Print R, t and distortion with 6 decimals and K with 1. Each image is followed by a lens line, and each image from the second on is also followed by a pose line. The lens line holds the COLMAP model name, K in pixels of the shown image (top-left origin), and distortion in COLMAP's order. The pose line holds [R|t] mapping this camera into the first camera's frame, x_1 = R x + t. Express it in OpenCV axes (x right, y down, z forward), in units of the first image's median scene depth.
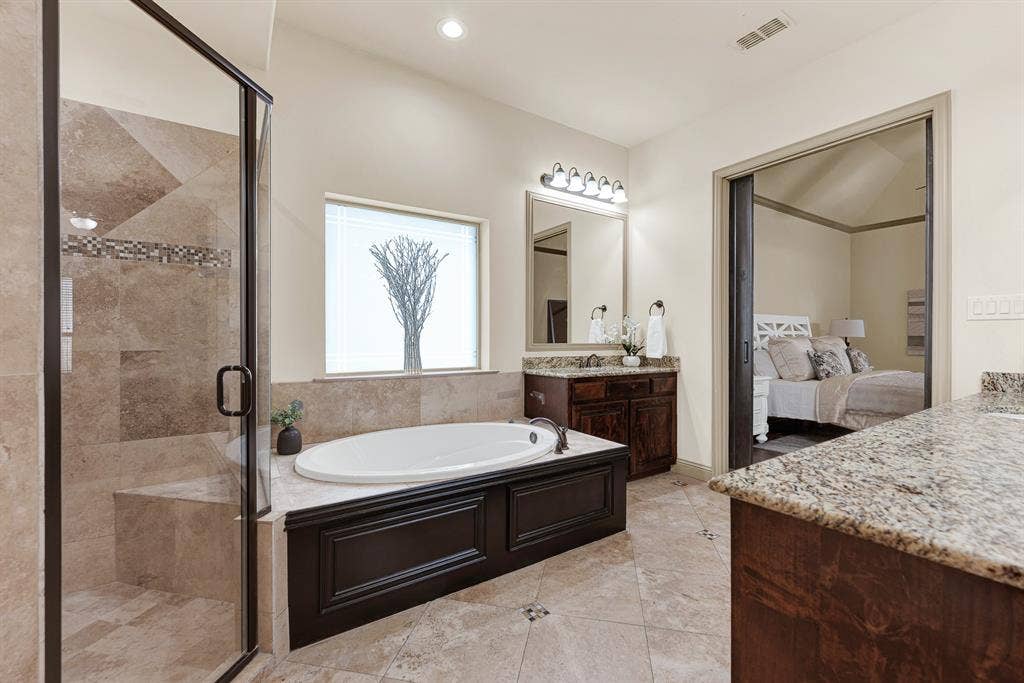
lens RADIAL K [[423.9, 0, 511.5], [0, 423.9, 341.1], [0, 0, 1]] dist [-0.003714, -0.000612]
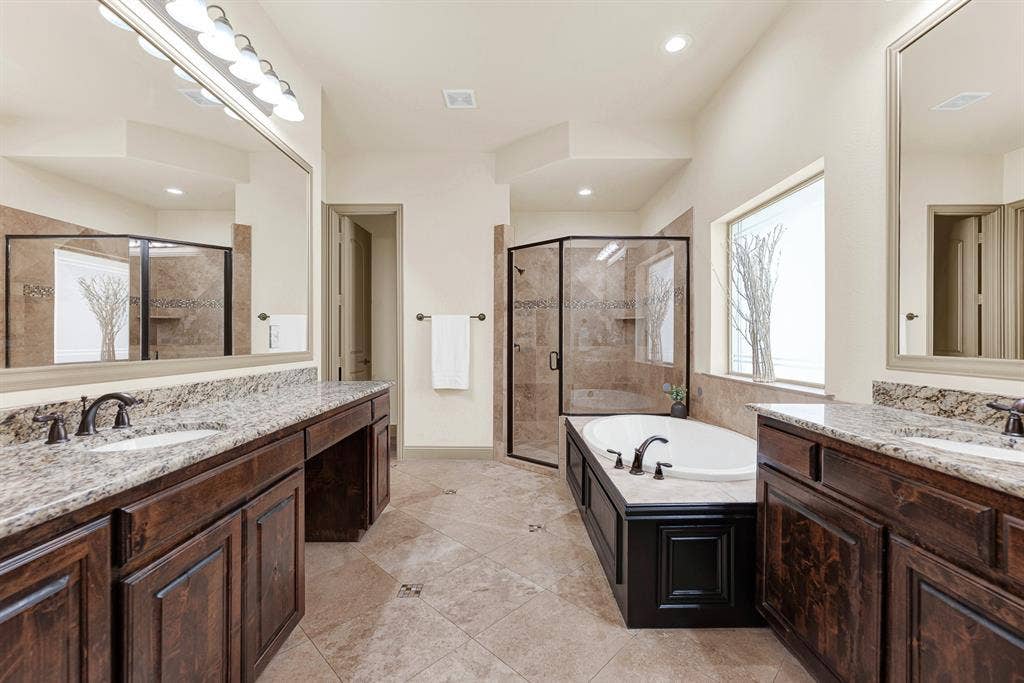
lens RADIAL K [[423.9, 0, 513.4], [0, 423.9, 339.5], [0, 0, 1]] dist [-0.003714, -0.000612]
pose [[-0.546153, 0.002333, -0.837682, 0.837386], [-0.002497, 0.999987, 0.004413, -0.014696], [0.837681, 0.004502, -0.546141, 1.090310]]
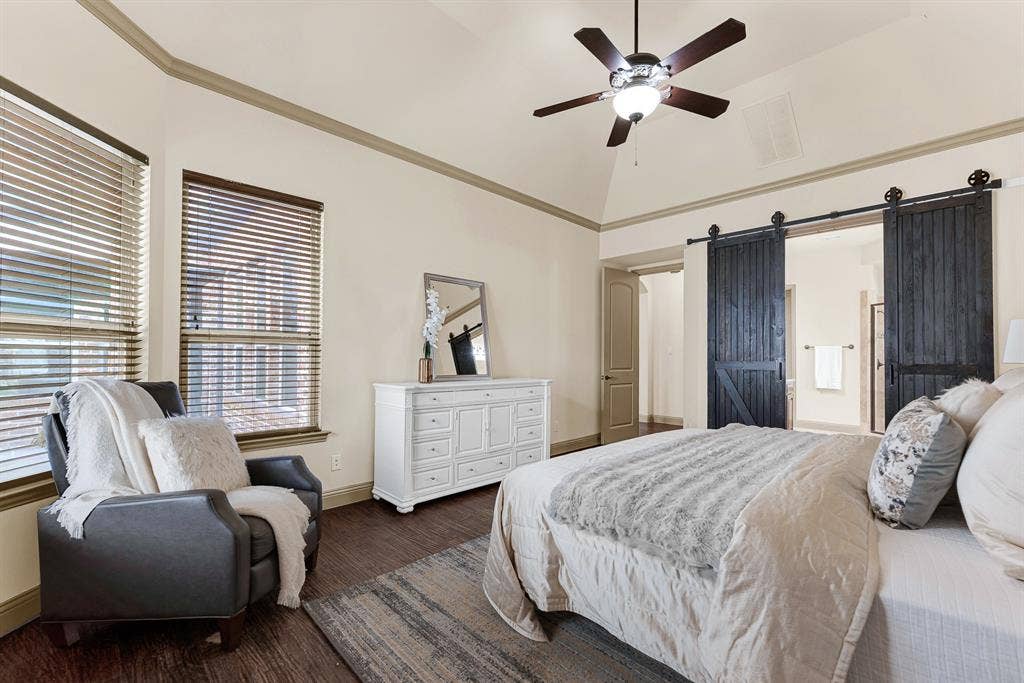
lens RADIAL K [[423.9, 0, 514.1], [0, 423.9, 346.4], [0, 0, 1]] dist [-0.003714, -0.000612]
pose [[-0.982499, -0.006740, -0.186148, 1.618373], [-0.004465, 0.999910, -0.012636, -0.037543], [0.186216, -0.011584, -0.982440, 1.837020]]
